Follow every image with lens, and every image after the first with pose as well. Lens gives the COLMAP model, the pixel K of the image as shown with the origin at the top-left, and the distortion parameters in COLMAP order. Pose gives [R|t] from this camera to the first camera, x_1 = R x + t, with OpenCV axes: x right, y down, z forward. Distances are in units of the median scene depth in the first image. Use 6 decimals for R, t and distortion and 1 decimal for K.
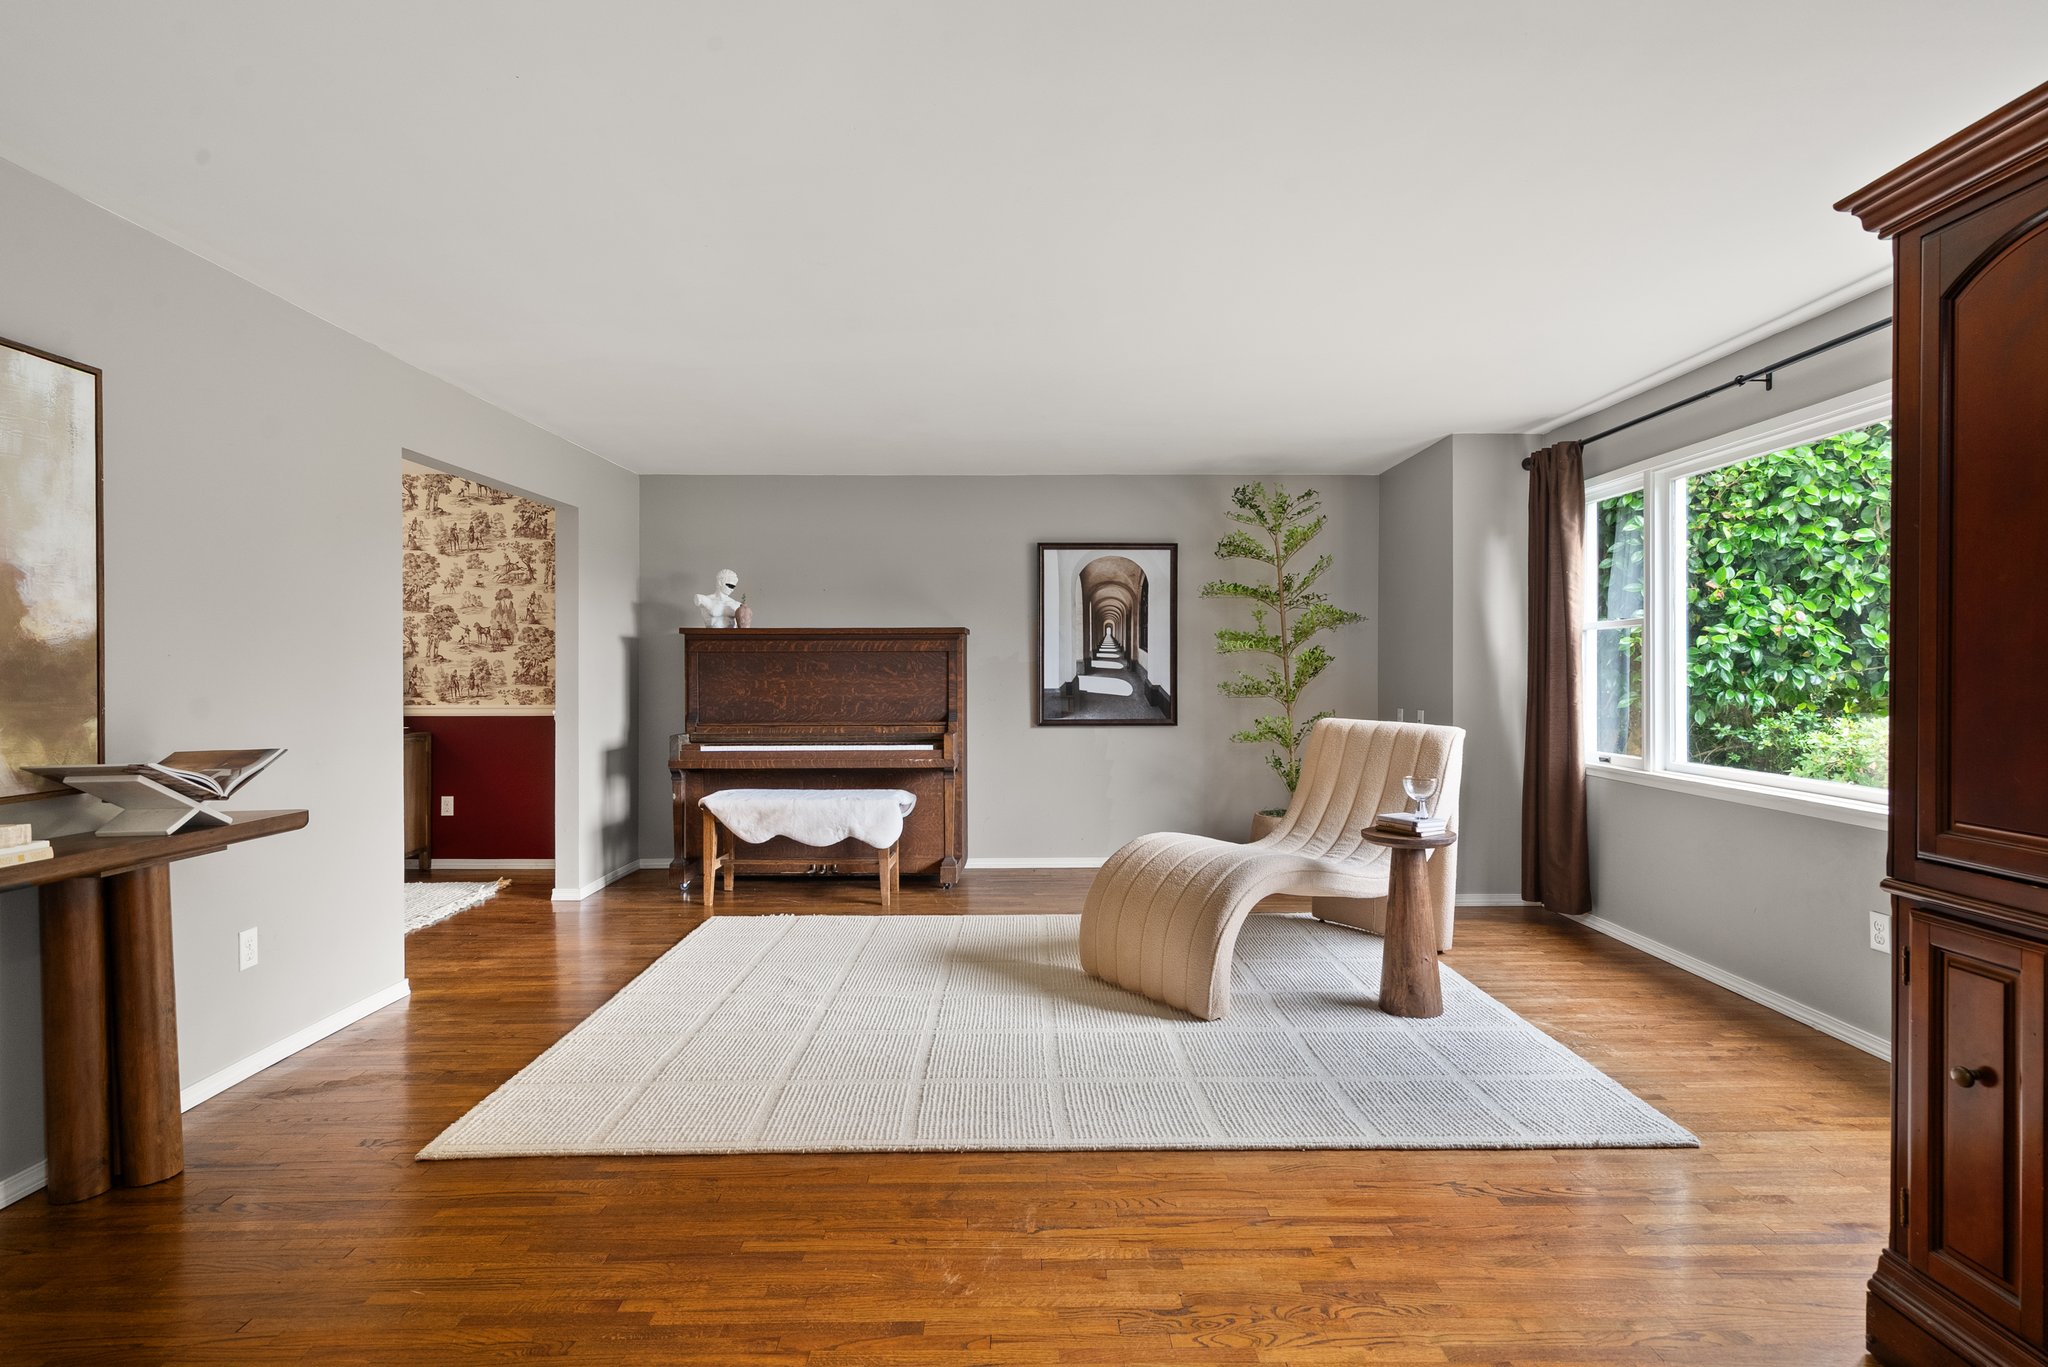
lens RADIAL K [[1009.1, 0, 1024.0], [0, 1009.1, 683.5], [0, 0, 1]] dist [0.000644, 0.000124]
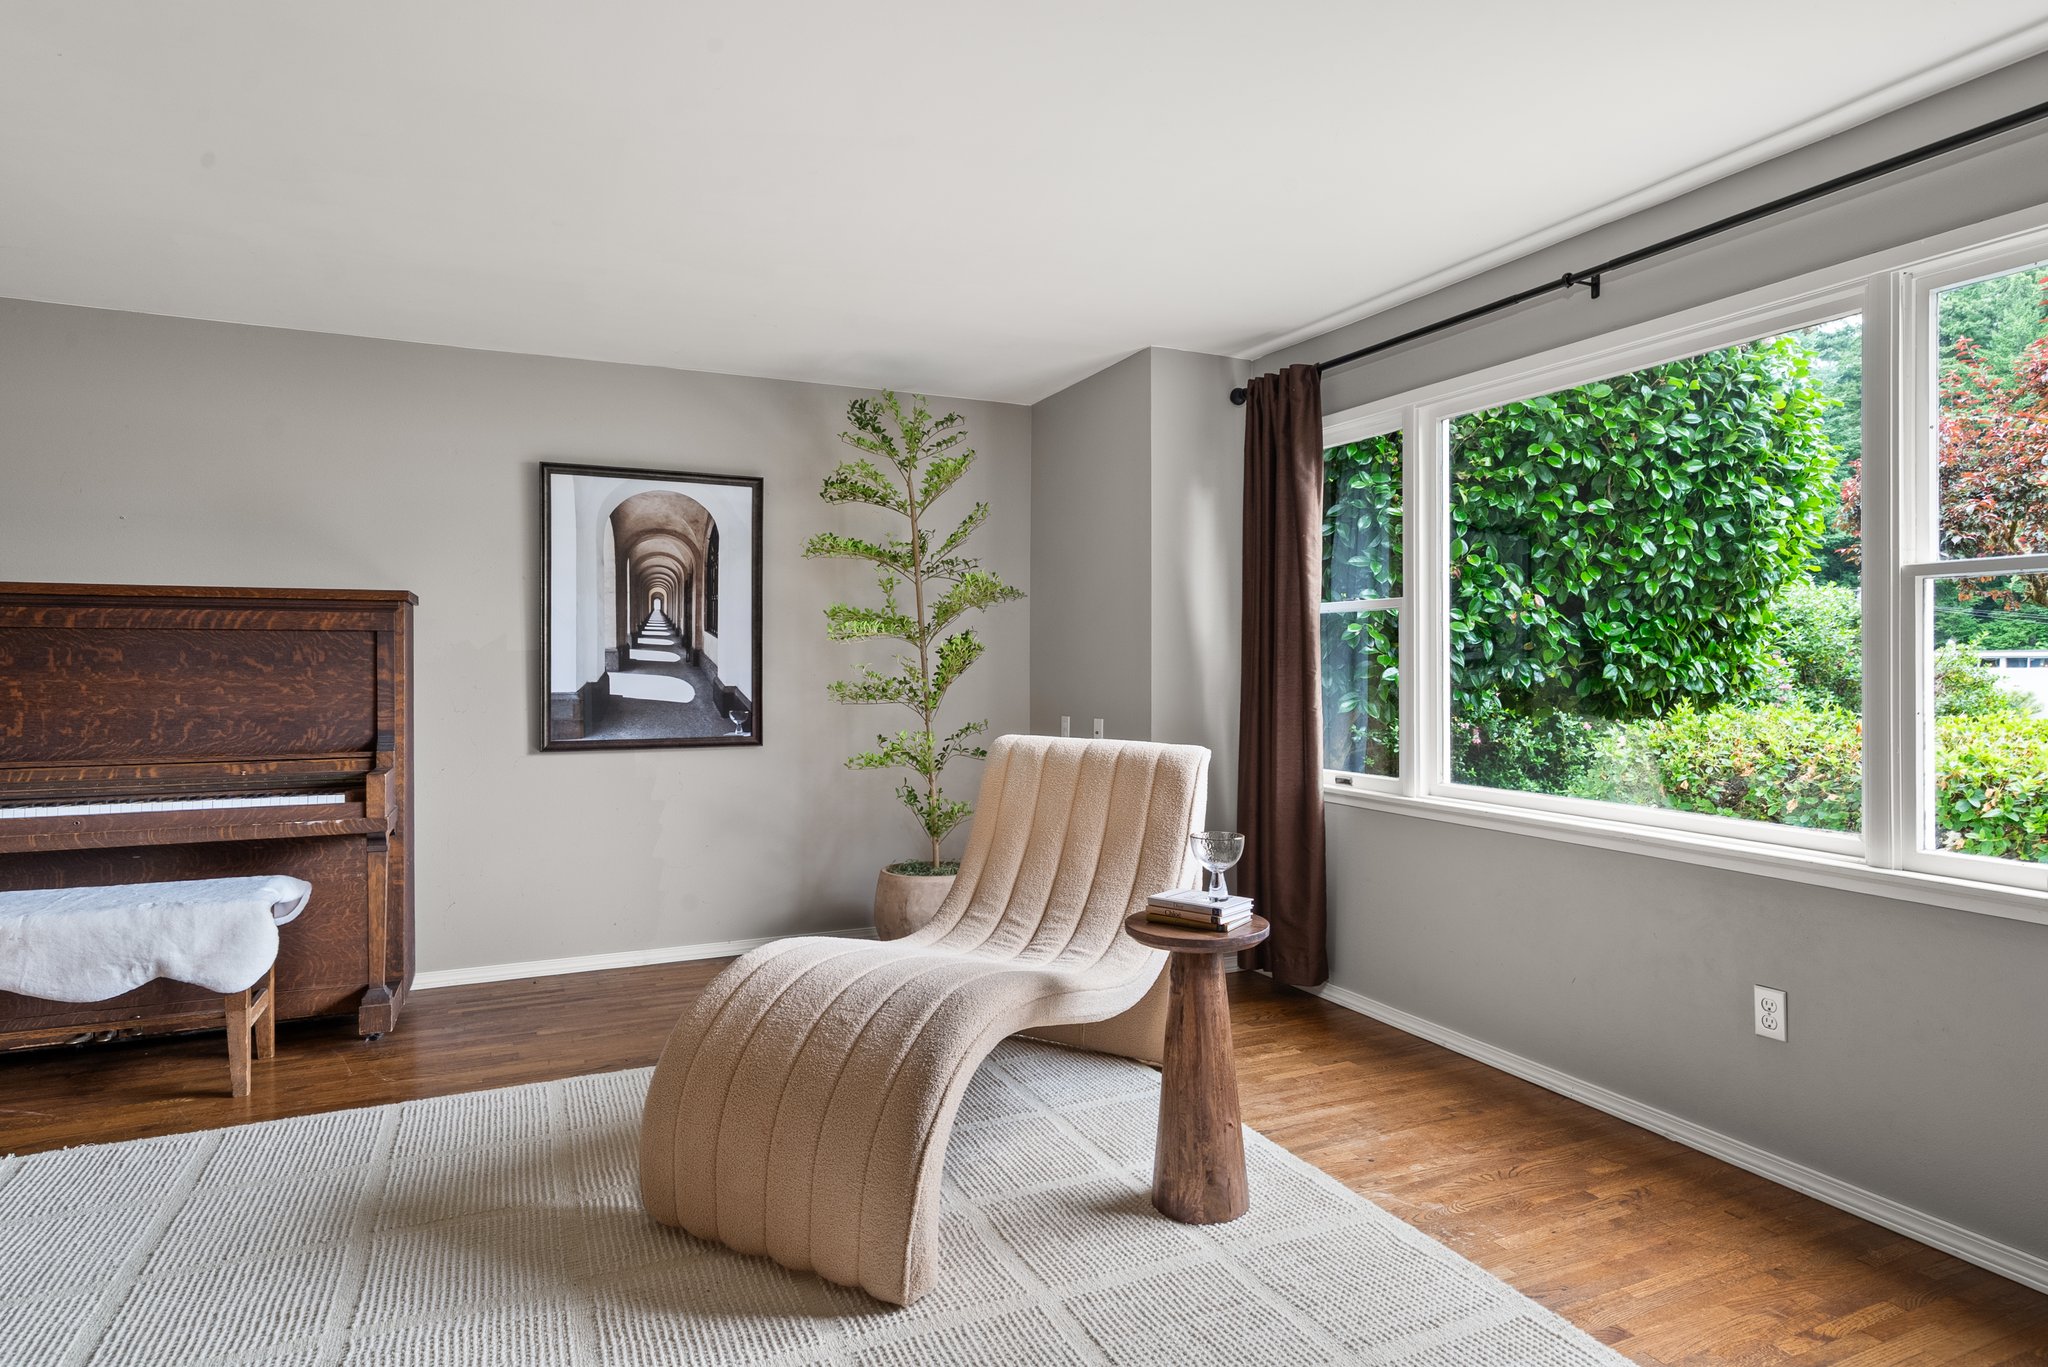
lens RADIAL K [[1144.2, 0, 1021.5], [0, 1144.2, 672.6], [0, 0, 1]] dist [0.002203, 0.002716]
pose [[0.911011, -0.000737, 0.412382, -0.009968], [0.003397, 0.999978, -0.005717, -0.003249], [-0.412368, 0.006609, 0.910993, 0.296551]]
